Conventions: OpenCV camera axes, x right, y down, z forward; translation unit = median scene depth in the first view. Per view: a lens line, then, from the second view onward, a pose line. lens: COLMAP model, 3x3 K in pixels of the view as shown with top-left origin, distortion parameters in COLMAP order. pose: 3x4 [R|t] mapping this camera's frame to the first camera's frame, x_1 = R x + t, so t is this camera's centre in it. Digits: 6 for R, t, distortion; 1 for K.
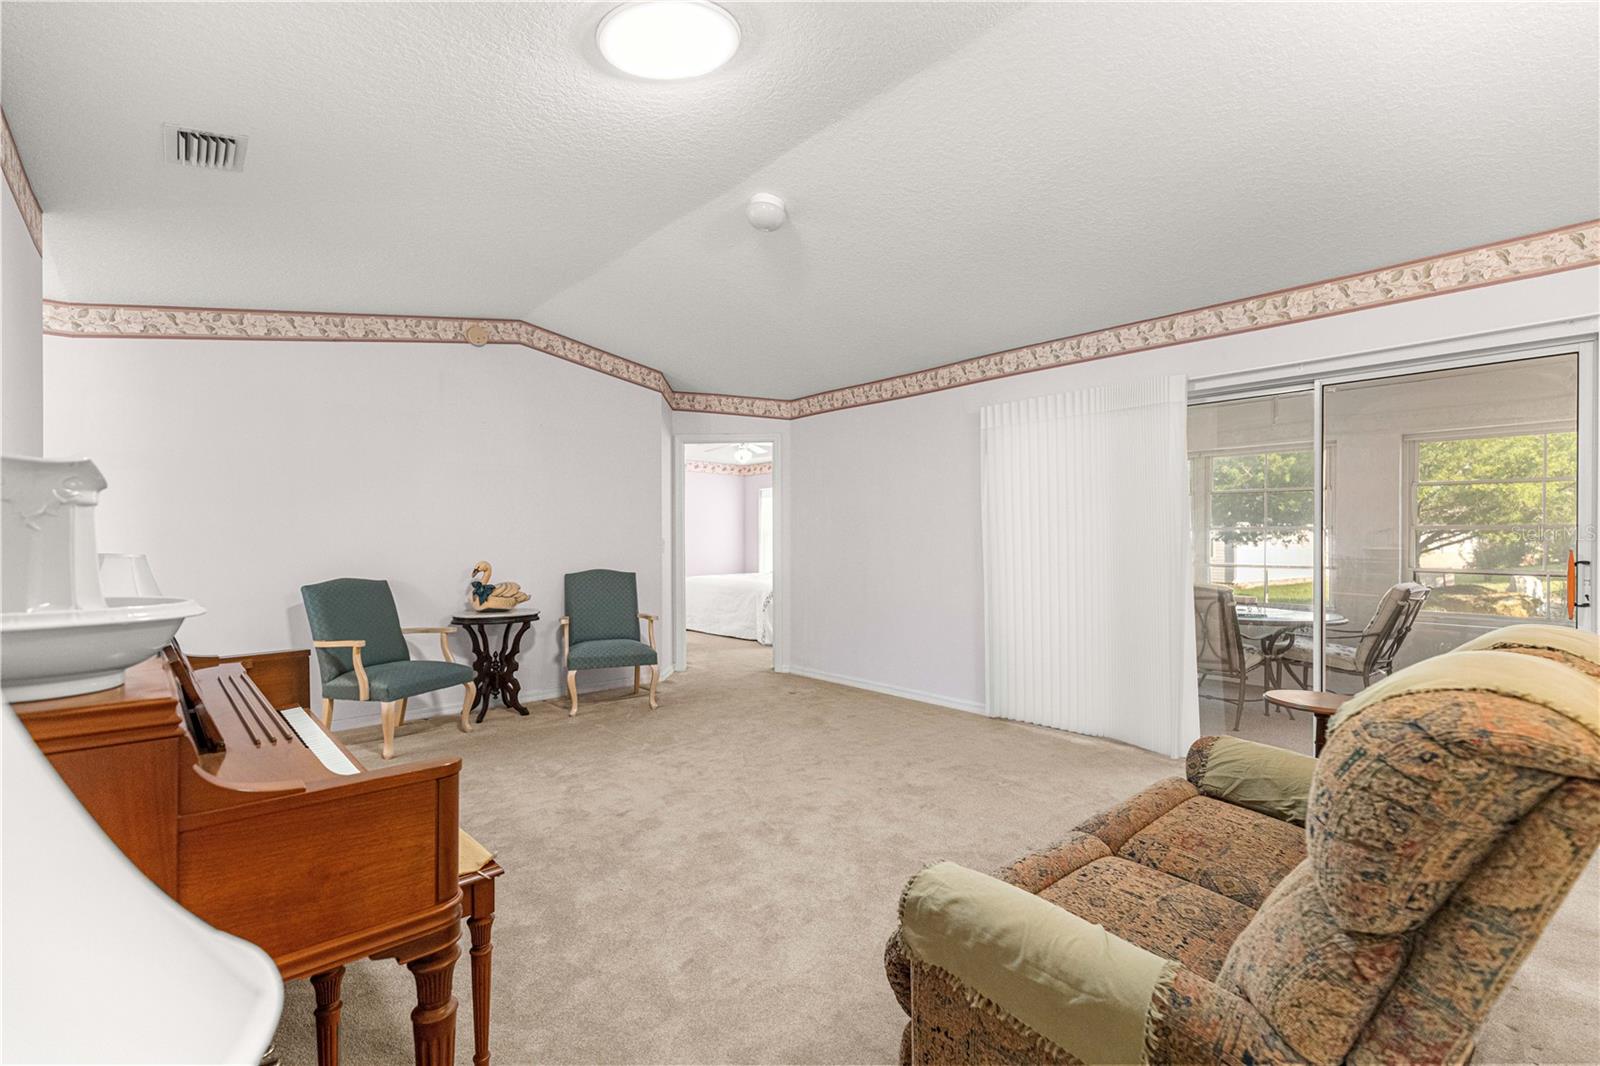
lens RADIAL K [[714.0, 0, 804.4], [0, 714.0, 531.2], [0, 0, 1]] dist [0.004775, -0.001018]
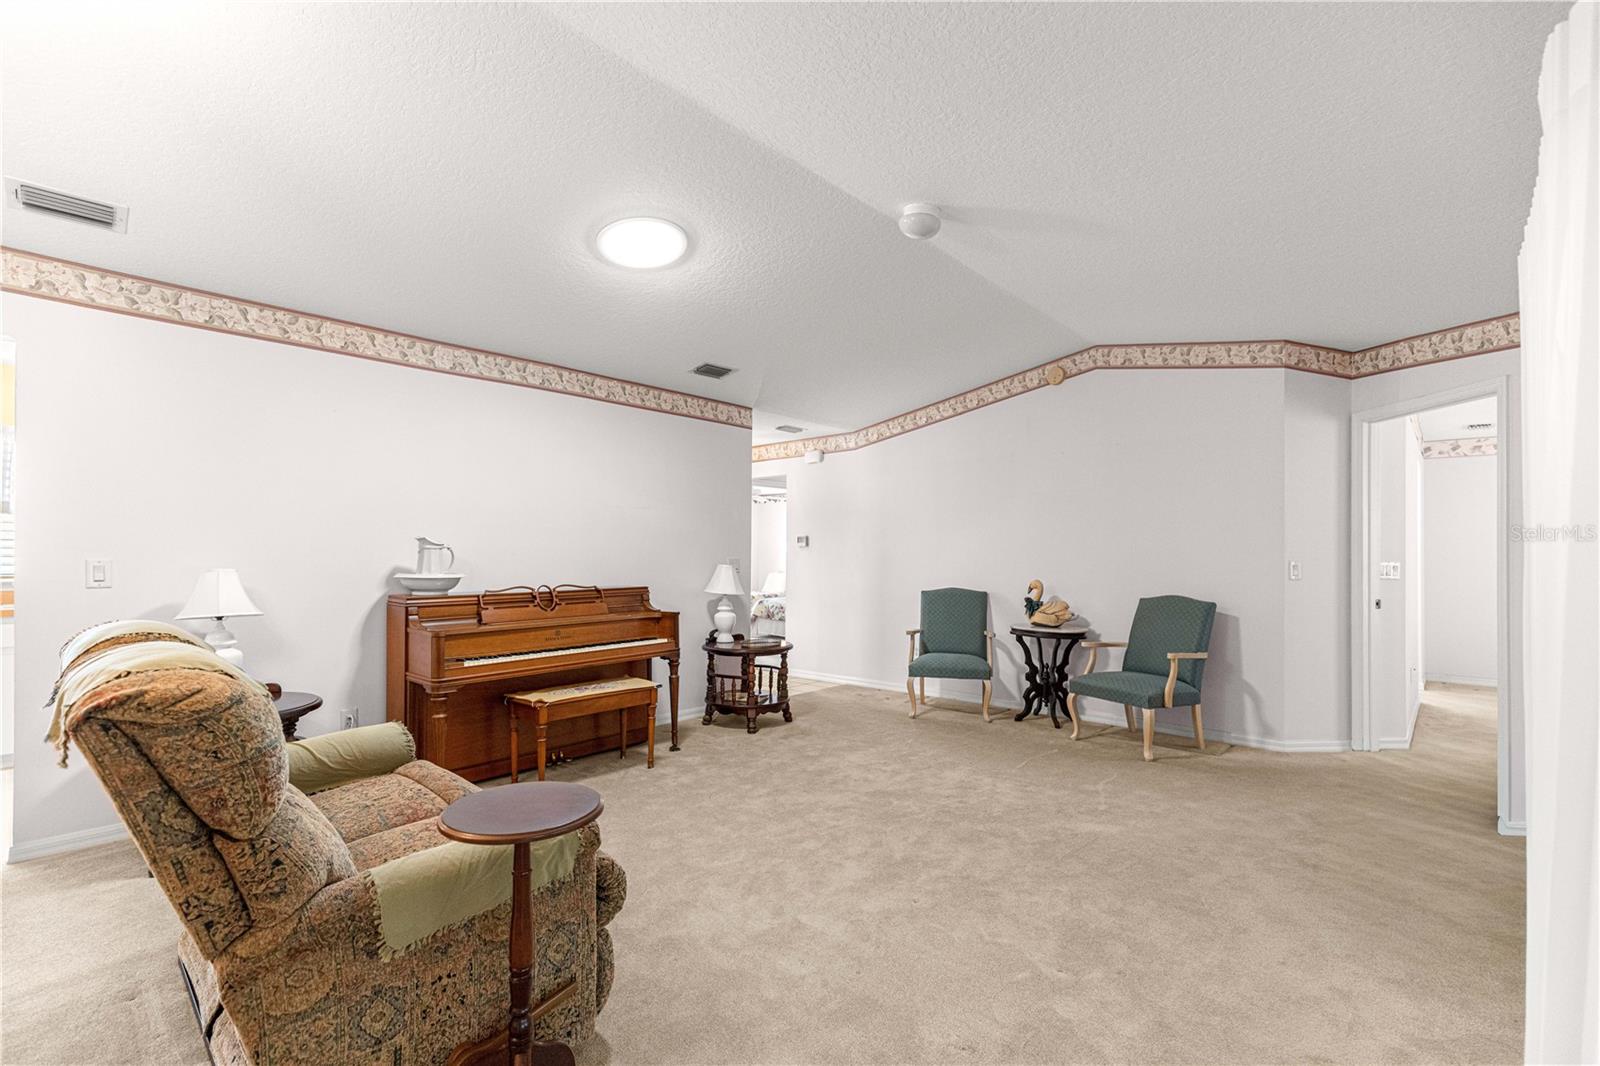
lens RADIAL K [[714.0, 0, 806.1], [0, 714.0, 543.2], [0, 0, 1]] dist [0.004775, -0.001018]
pose [[0.102171, -0.018541, -0.994594, 0.626043], [0.006070, 0.999819, -0.018015, 0.002752], [0.994748, -0.004197, 0.102265, 0.530988]]
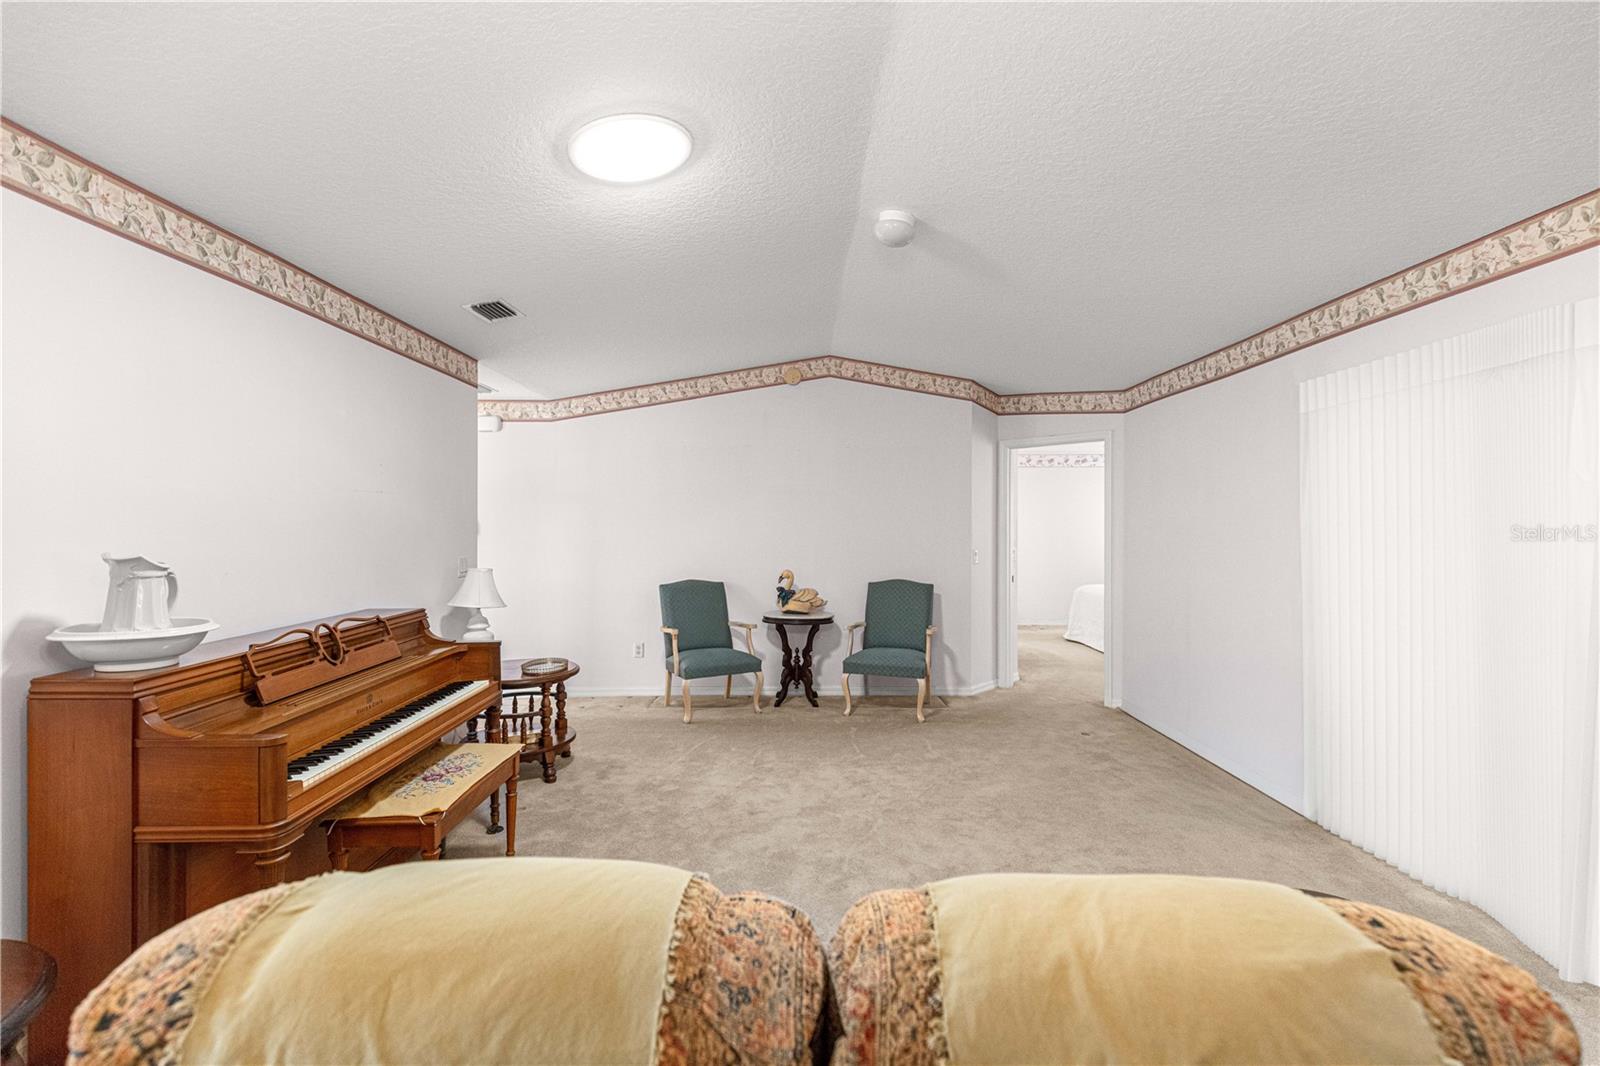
lens RADIAL K [[714.0, 0, 804.3], [0, 714.0, 524.0], [0, 0, 1]] dist [0.004775, -0.001018]
pose [[0.749818, 0.000070, -0.661644, 0.348567], [0.004194, 0.999979, 0.004859, -0.038725], [0.661630, -0.006418, 0.749803, 0.140975]]
